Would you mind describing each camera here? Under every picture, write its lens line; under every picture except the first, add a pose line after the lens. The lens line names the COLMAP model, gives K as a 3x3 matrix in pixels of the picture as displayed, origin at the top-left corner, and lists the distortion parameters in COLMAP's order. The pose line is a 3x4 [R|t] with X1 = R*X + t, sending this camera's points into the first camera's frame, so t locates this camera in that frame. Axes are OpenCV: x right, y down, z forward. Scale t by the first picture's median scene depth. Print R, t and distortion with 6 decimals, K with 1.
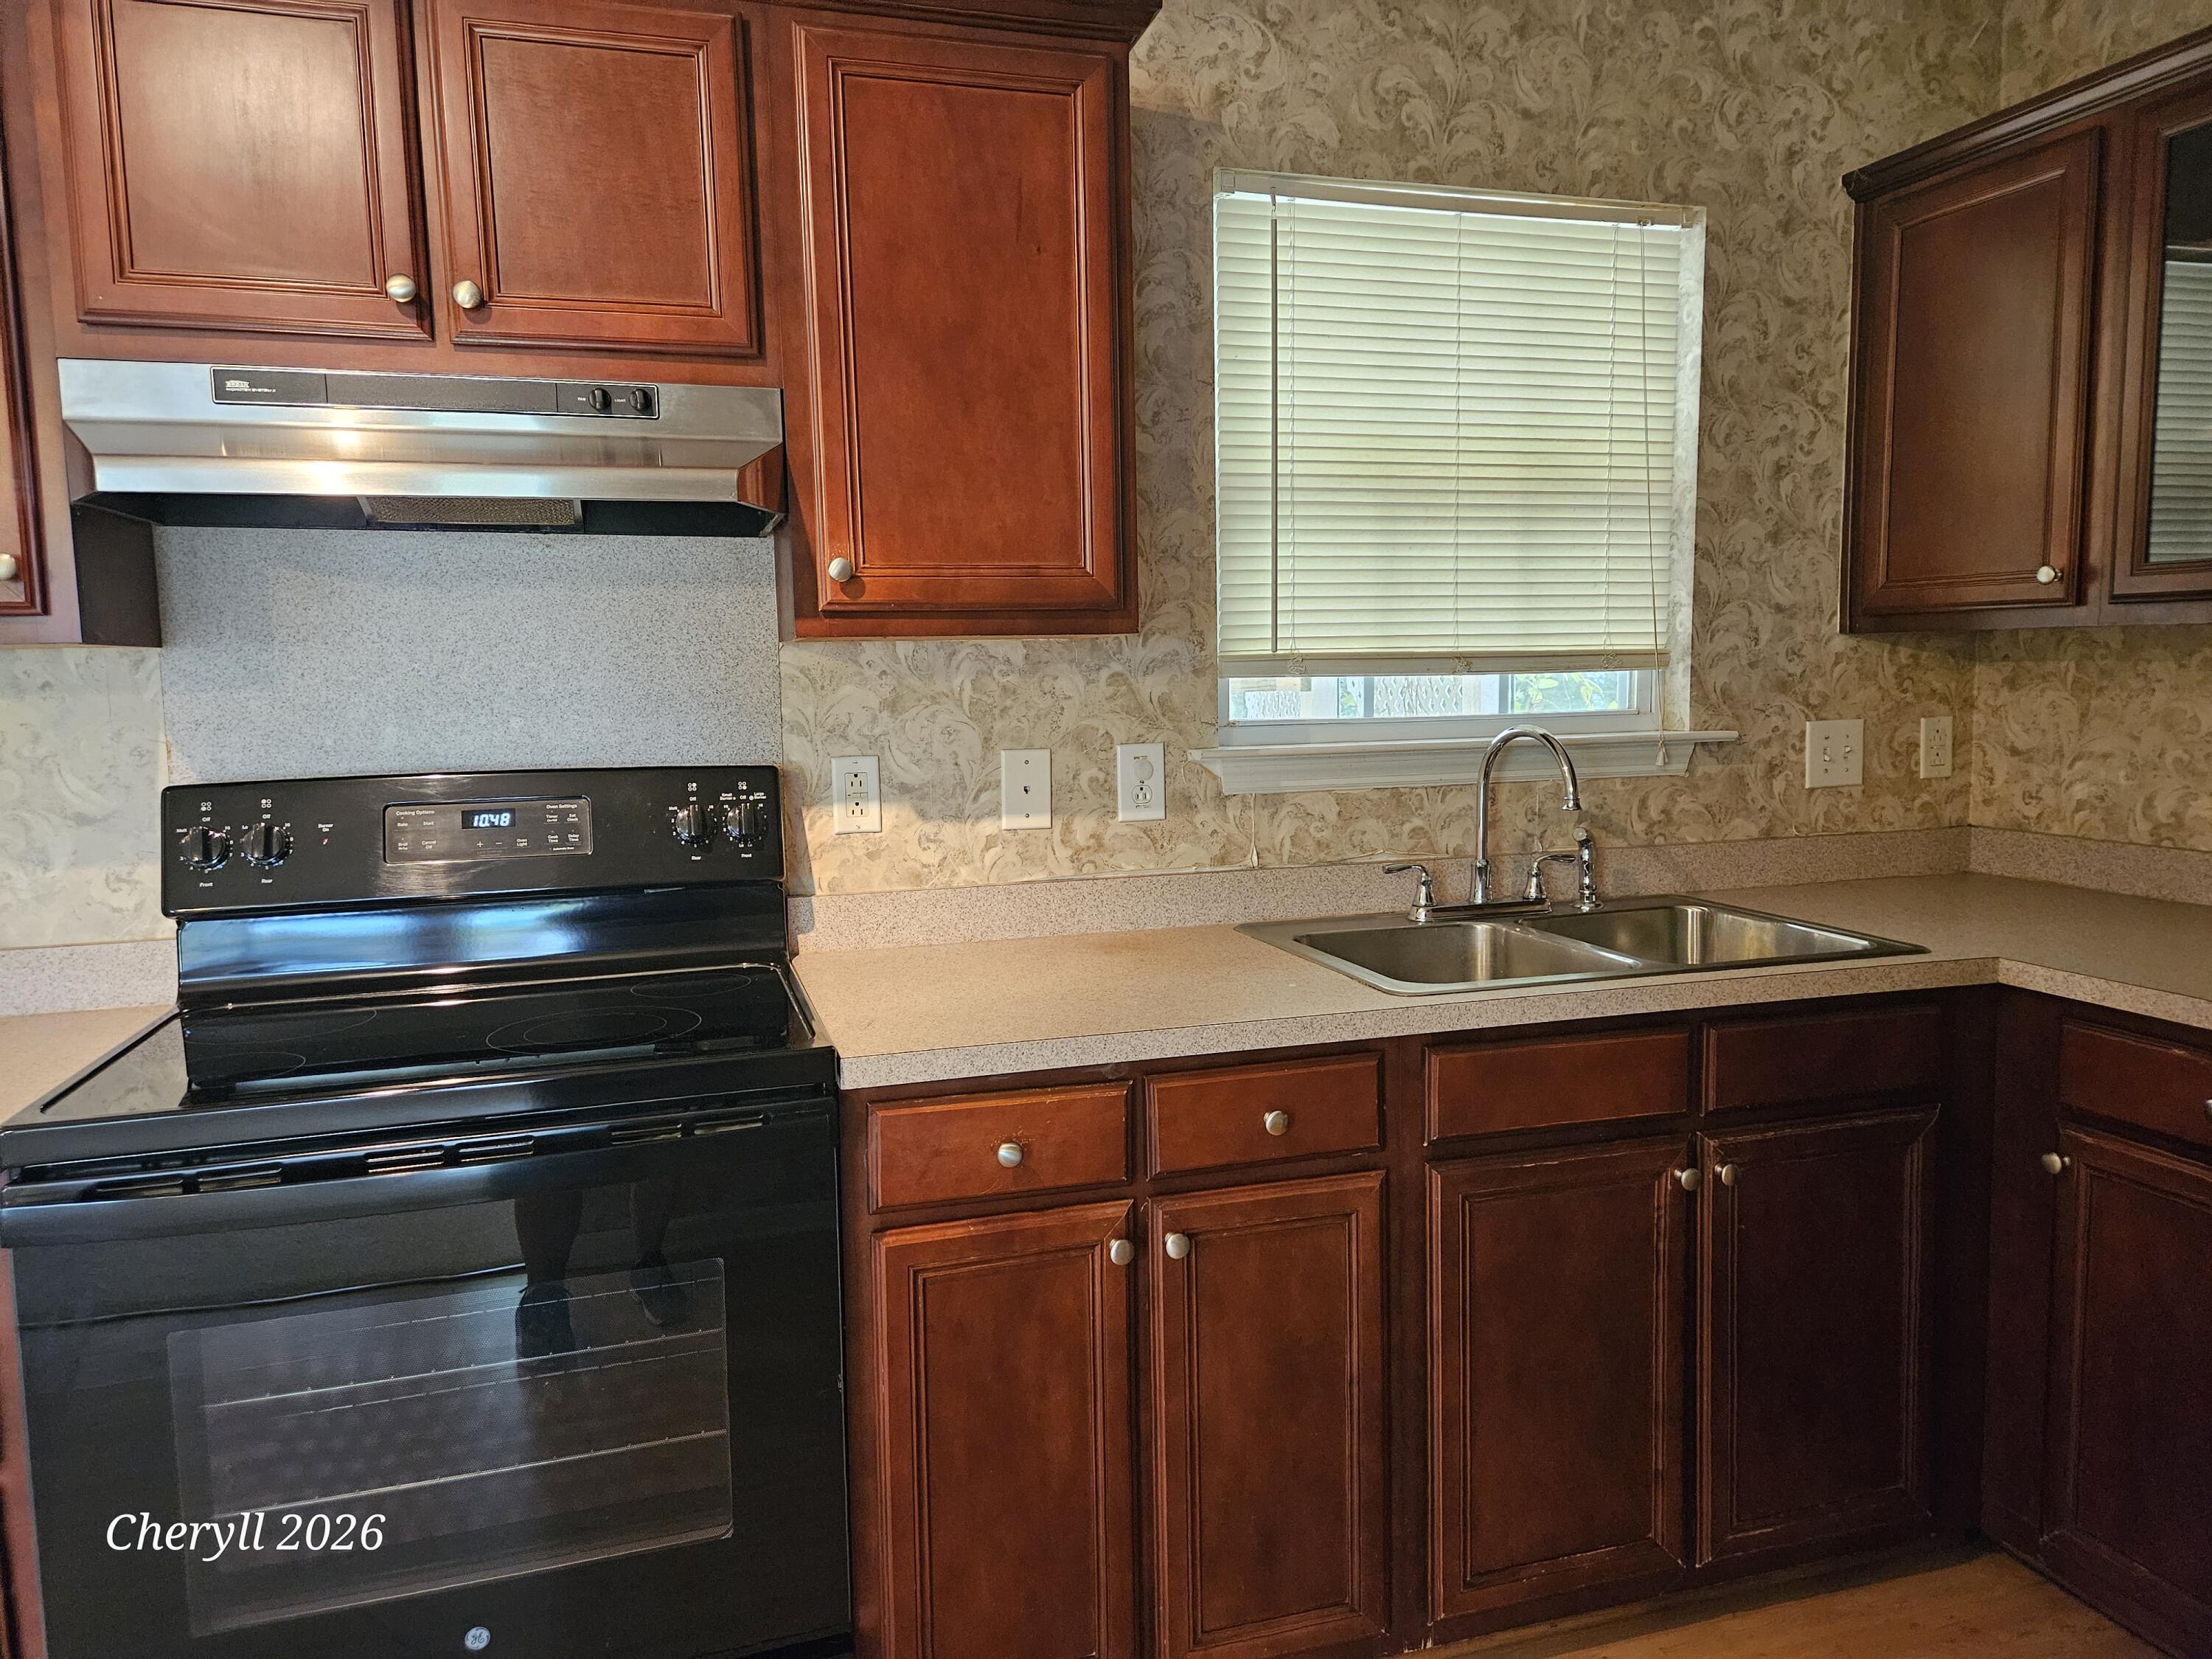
lens RADIAL K [[1483.1, 0, 1091.0], [0, 1483.1, 816.8], [0, 0, 1]] dist [0.067057, -0.050233]
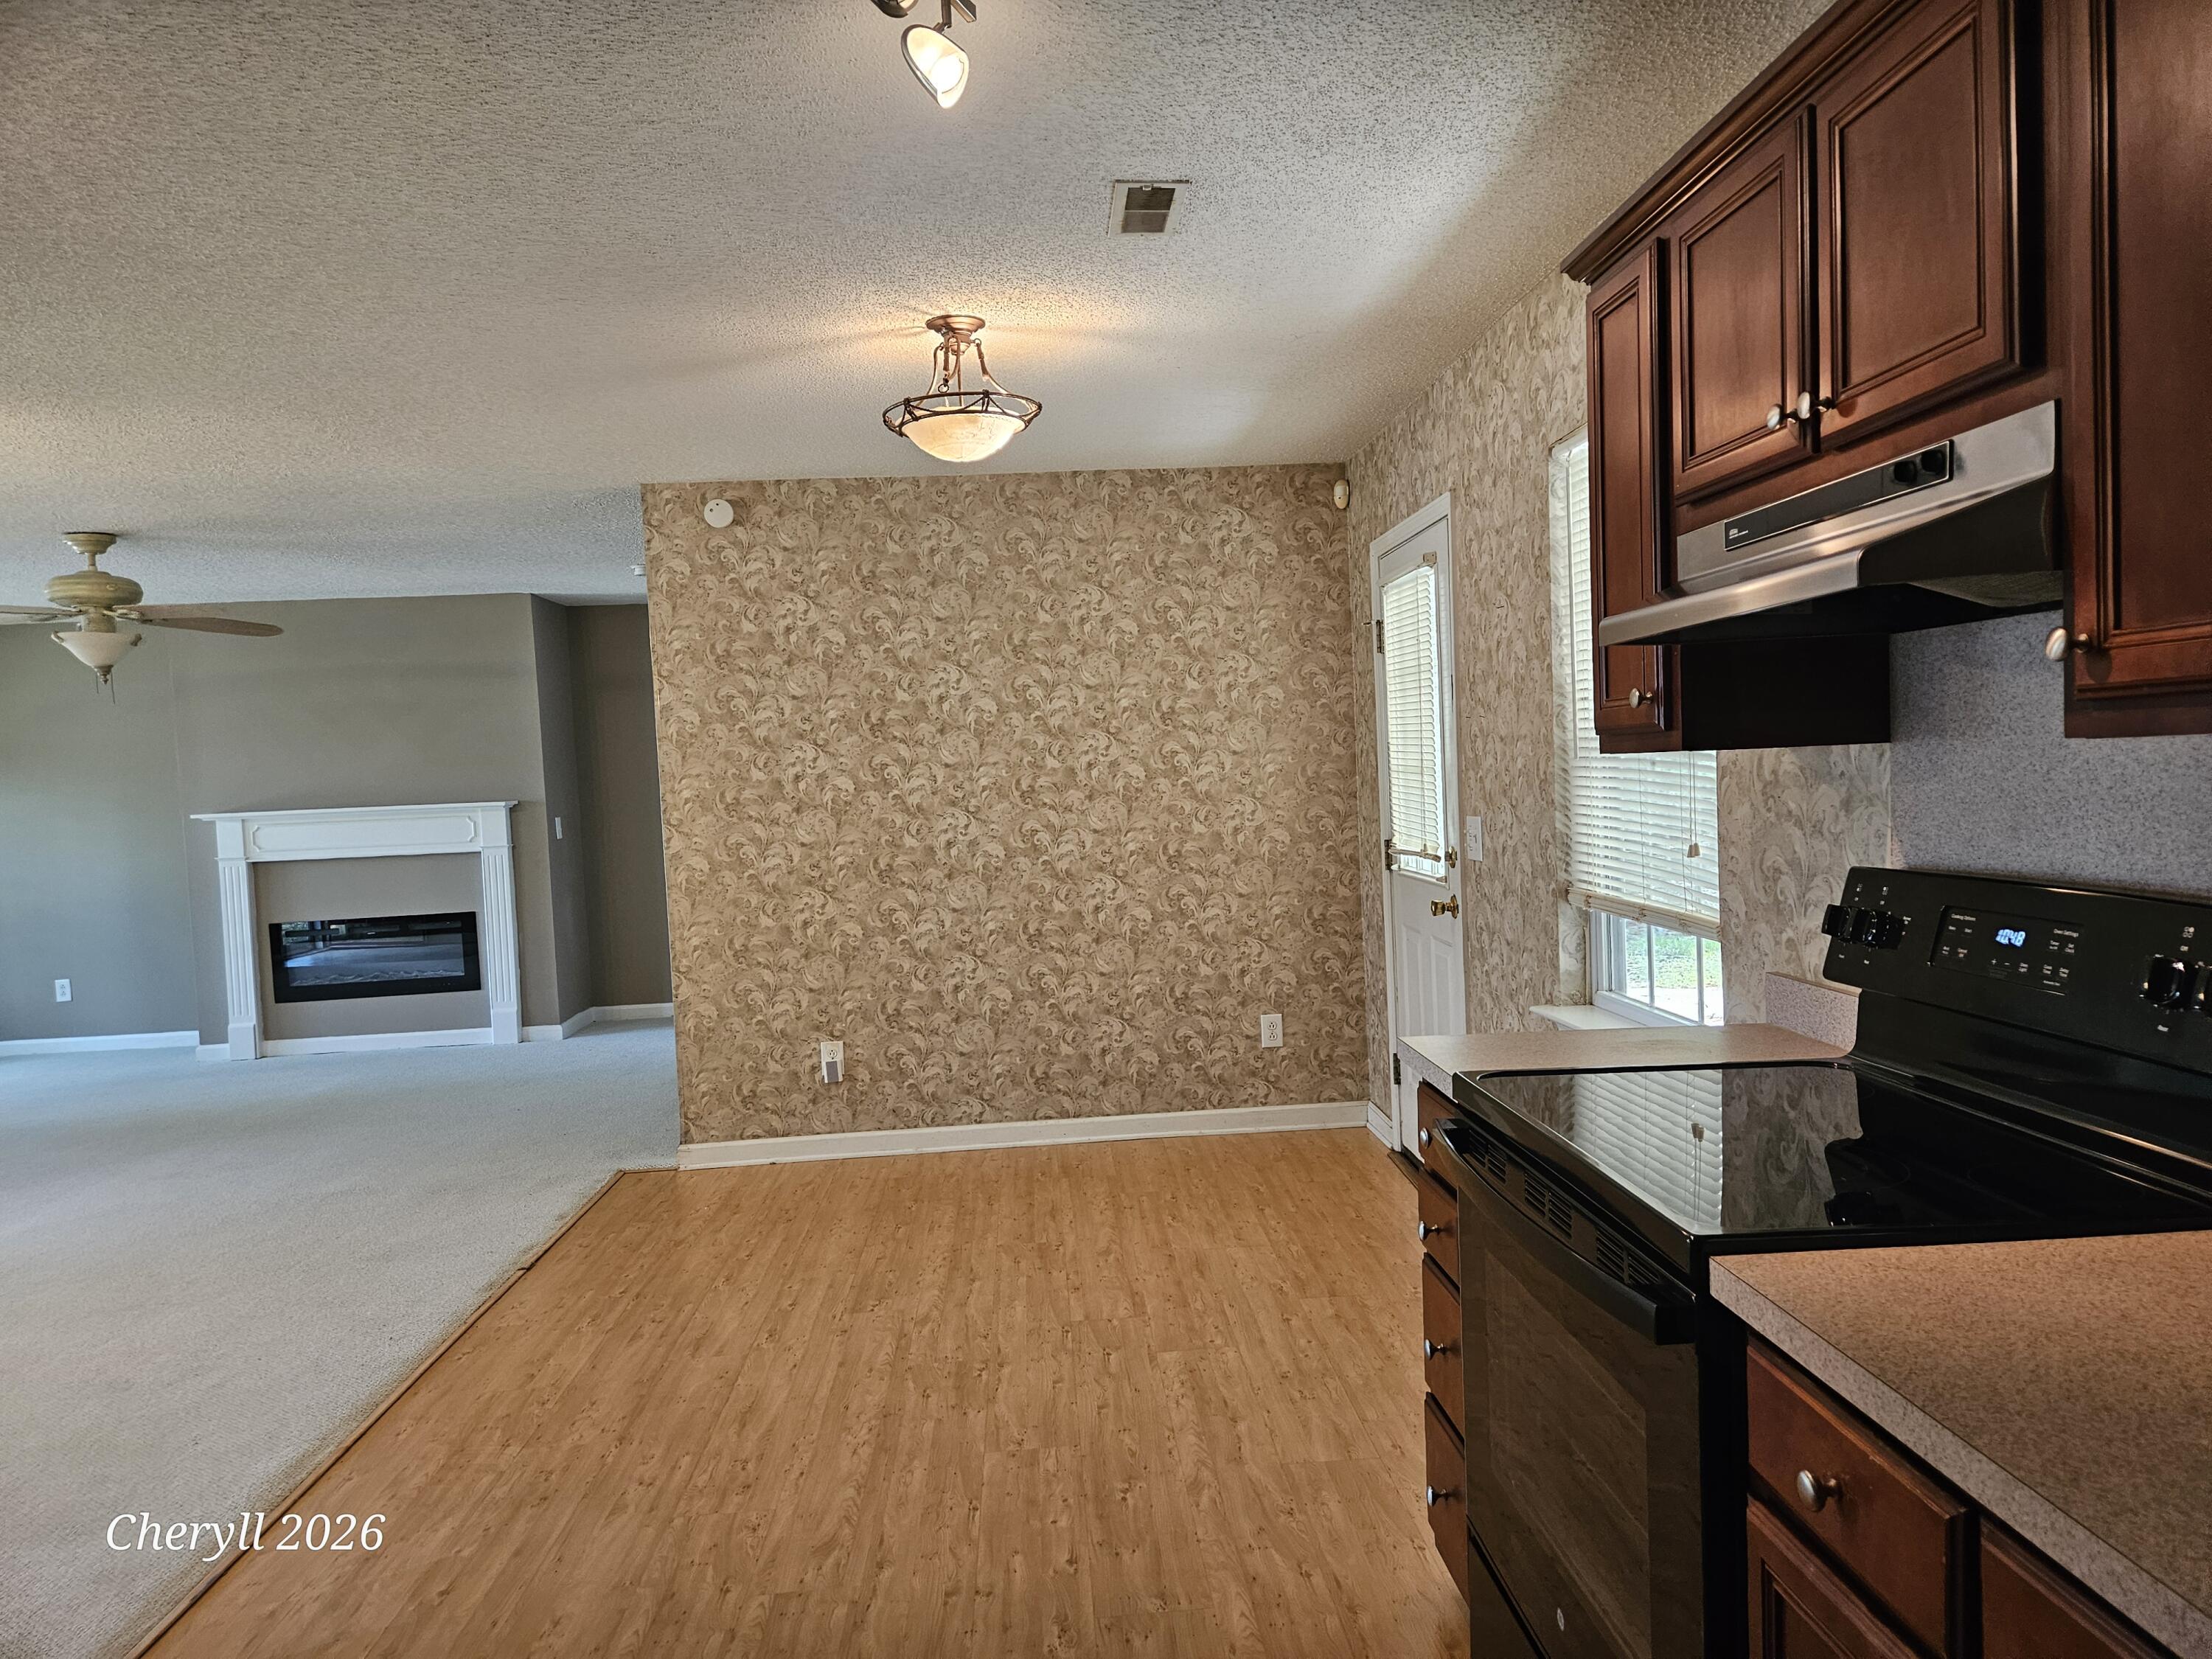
lens RADIAL K [[1483.1, 0, 1110.5], [0, 1483.1, 832.6], [0, 0, 1]] dist [0.067057, -0.050233]
pose [[-0.233575, 0.069396, -0.969859, 0.531097], [-0.053679, 0.995008, 0.084123, -0.095886], [0.970856, 0.071710, -0.228684, 0.619411]]
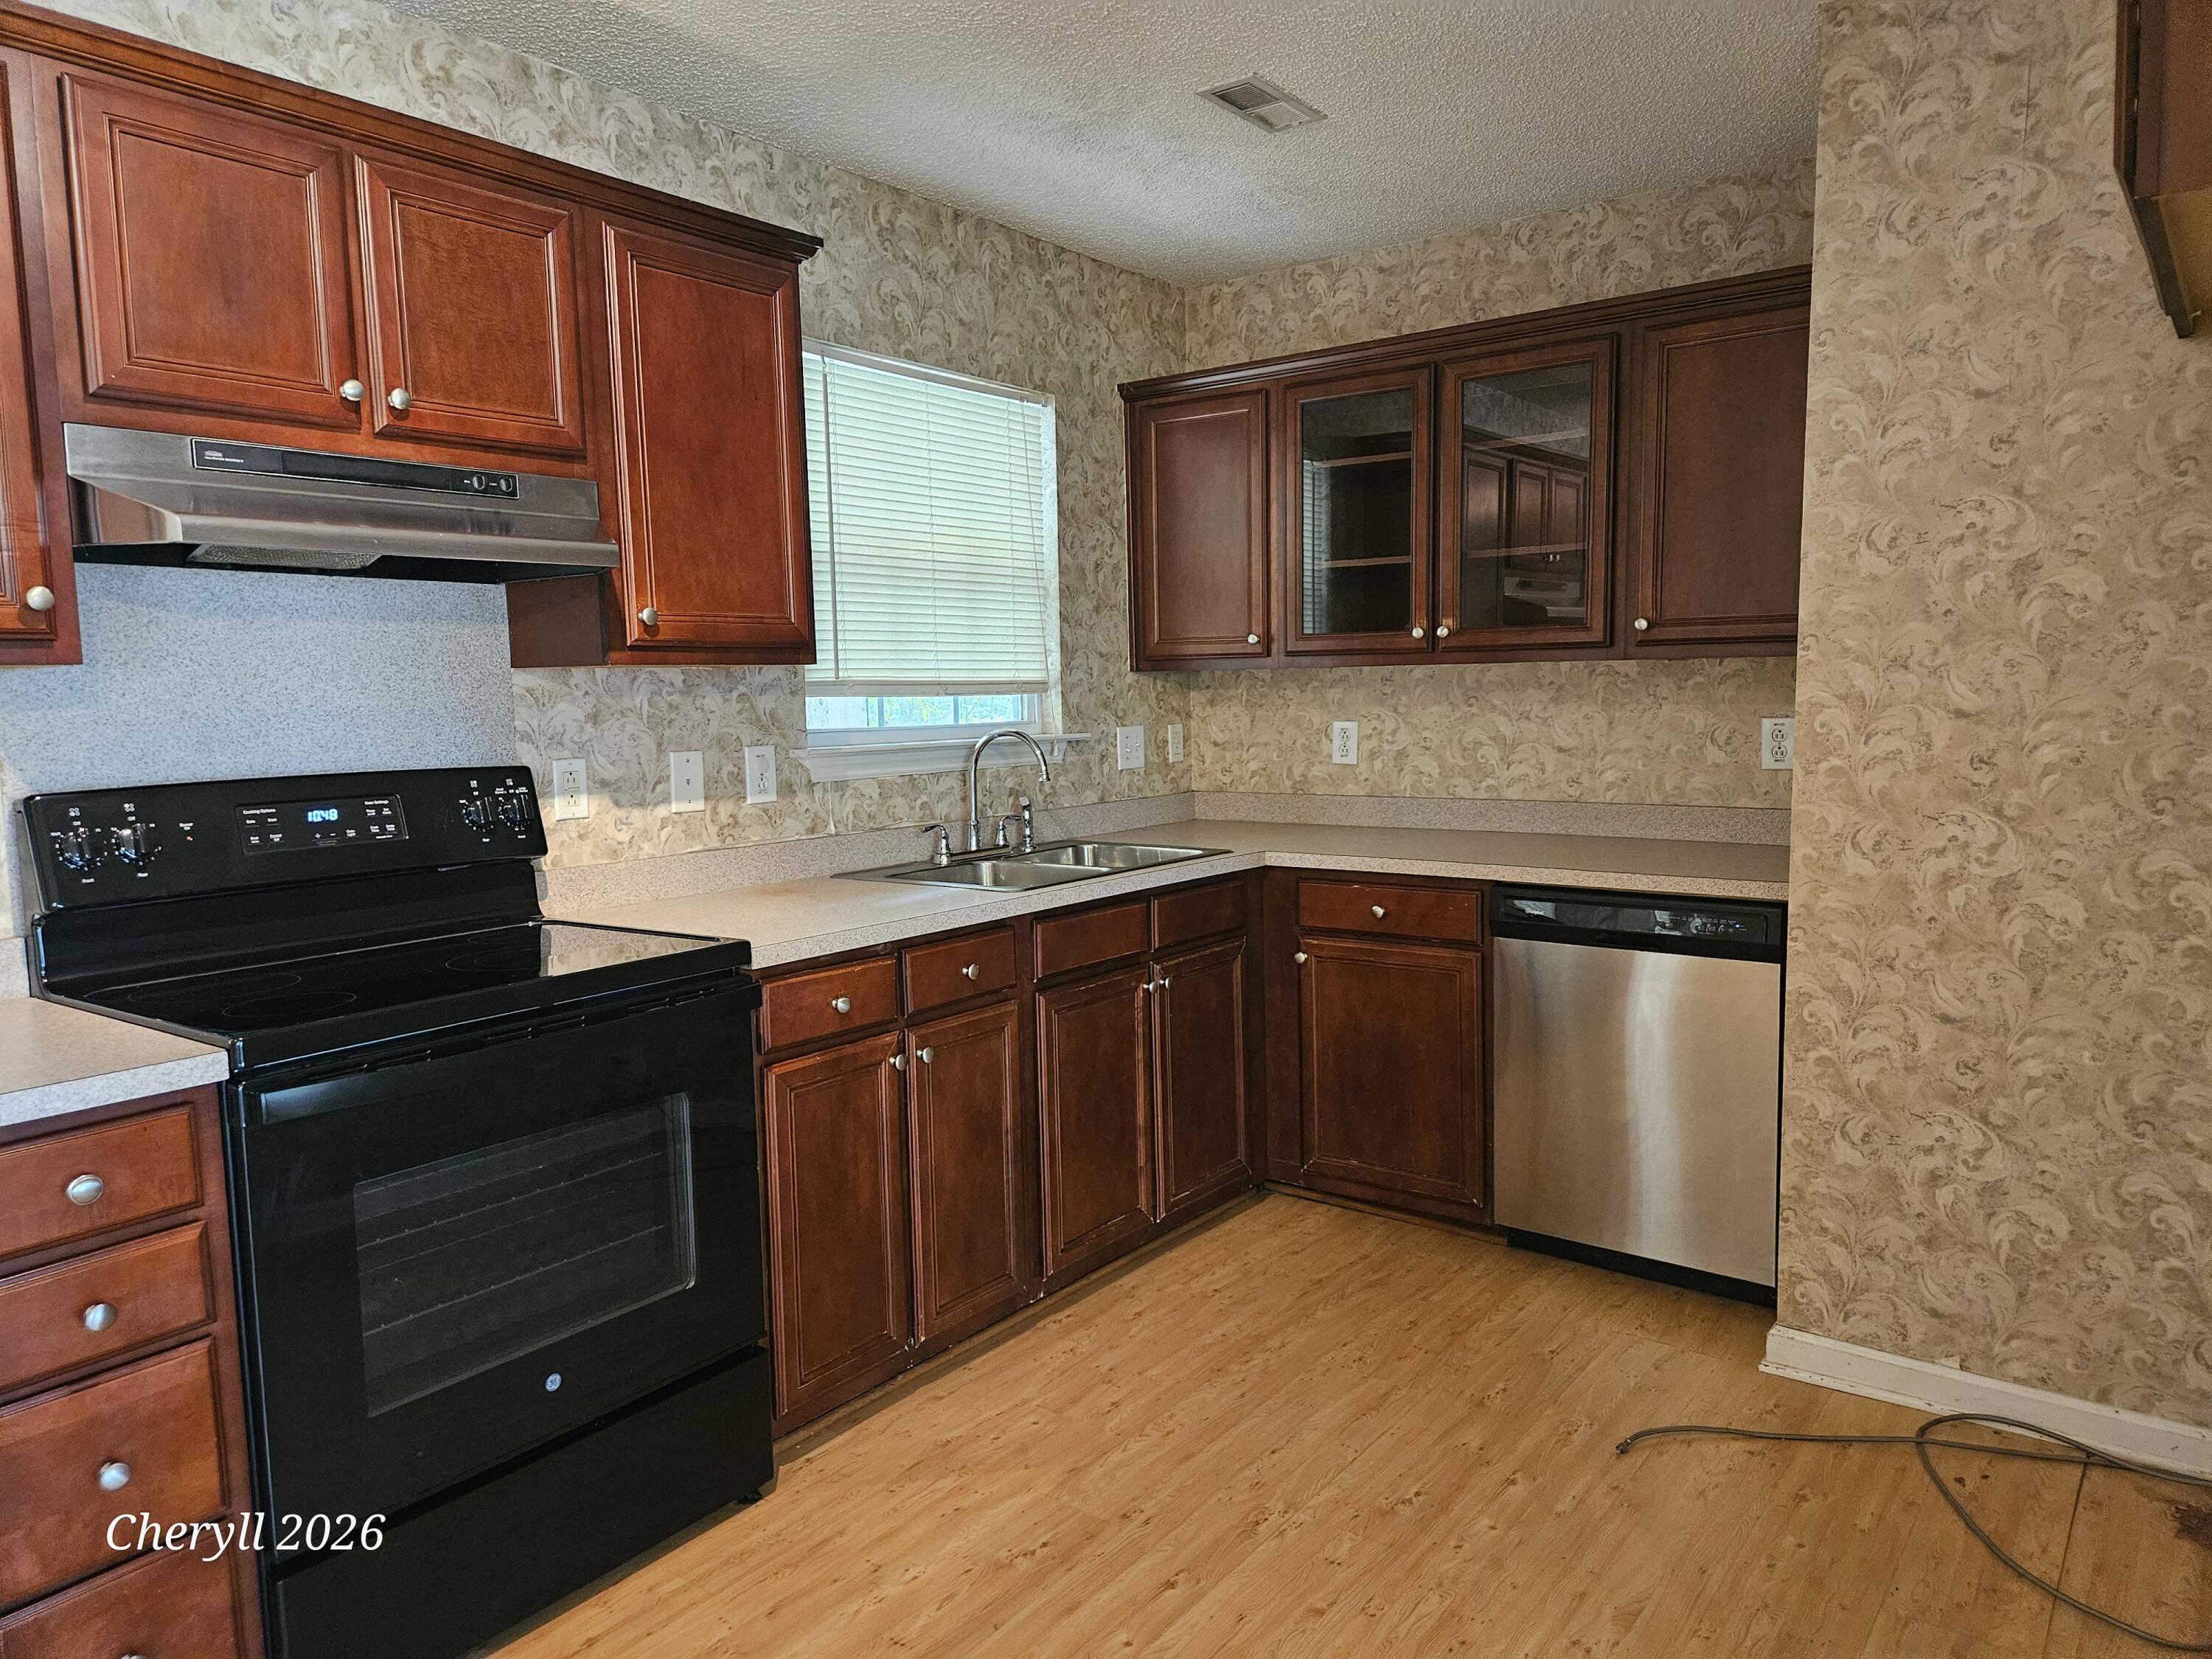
lens RADIAL K [[1483.1, 0, 1118.6], [0, 1483.1, 829.3], [0, 0, 1]] dist [0.067057, -0.050233]
pose [[0.808565, -0.054983, 0.585832, -0.535547], [0.064063, 0.997932, 0.005241, 0.043087], [-0.584909, 0.033293, 0.810416, -0.309479]]
